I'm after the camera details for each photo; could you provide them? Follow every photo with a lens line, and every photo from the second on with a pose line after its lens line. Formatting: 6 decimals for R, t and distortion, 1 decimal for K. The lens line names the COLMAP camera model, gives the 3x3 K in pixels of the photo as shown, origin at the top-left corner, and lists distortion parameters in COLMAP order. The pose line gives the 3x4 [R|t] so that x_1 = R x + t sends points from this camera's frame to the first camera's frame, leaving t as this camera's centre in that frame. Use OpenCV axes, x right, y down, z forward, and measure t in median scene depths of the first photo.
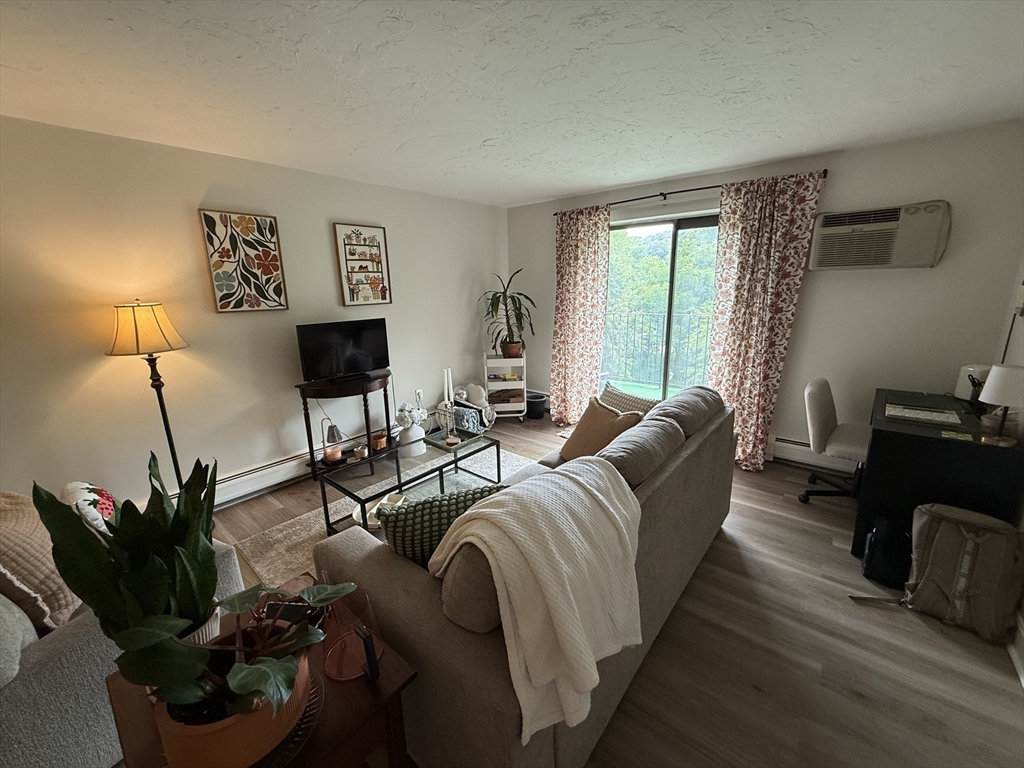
lens RADIAL K [[406.5, 0, 512.0], [0, 406.5, 384.0], [0, 0, 1]] dist [-0.001443, -0.000219]
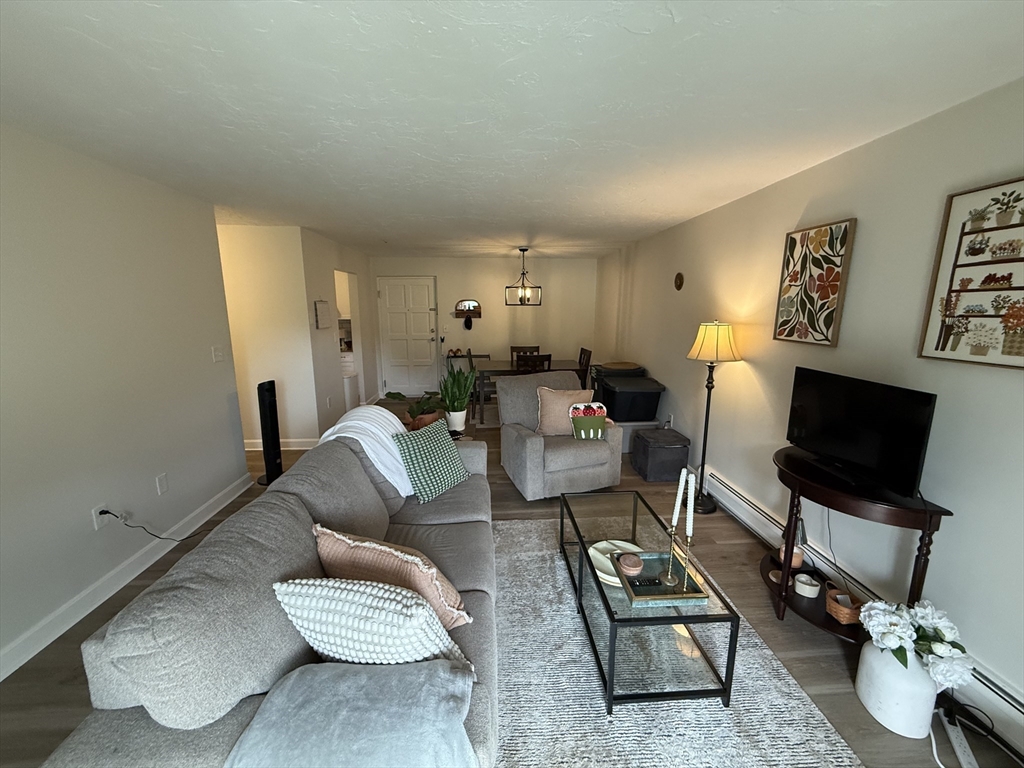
lens RADIAL K [[406.5, 0, 512.0], [0, 406.5, 384.0], [0, 0, 1]] dist [-0.001443, -0.000219]
pose [[-0.721408, 0.150602, -0.675936, 0.364546], [-0.152321, 0.917655, 0.367026, -0.310679], [0.675551, 0.367735, -0.639063, 1.139220]]
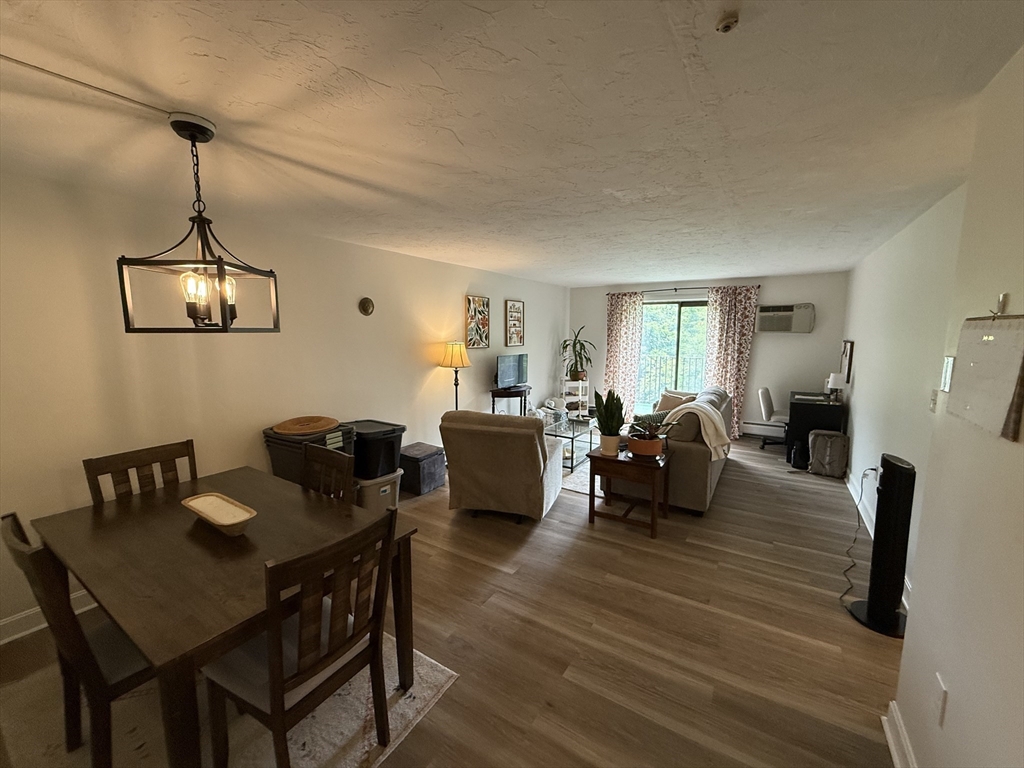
lens RADIAL K [[406.5, 0, 512.0], [0, 406.5, 384.0], [0, 0, 1]] dist [-0.001443, -0.000219]
pose [[0.991773, 0.005936, 0.127874, -0.700109], [0.008406, 0.993749, -0.111324, 0.180628], [-0.127735, 0.111483, 0.985523, -0.778193]]
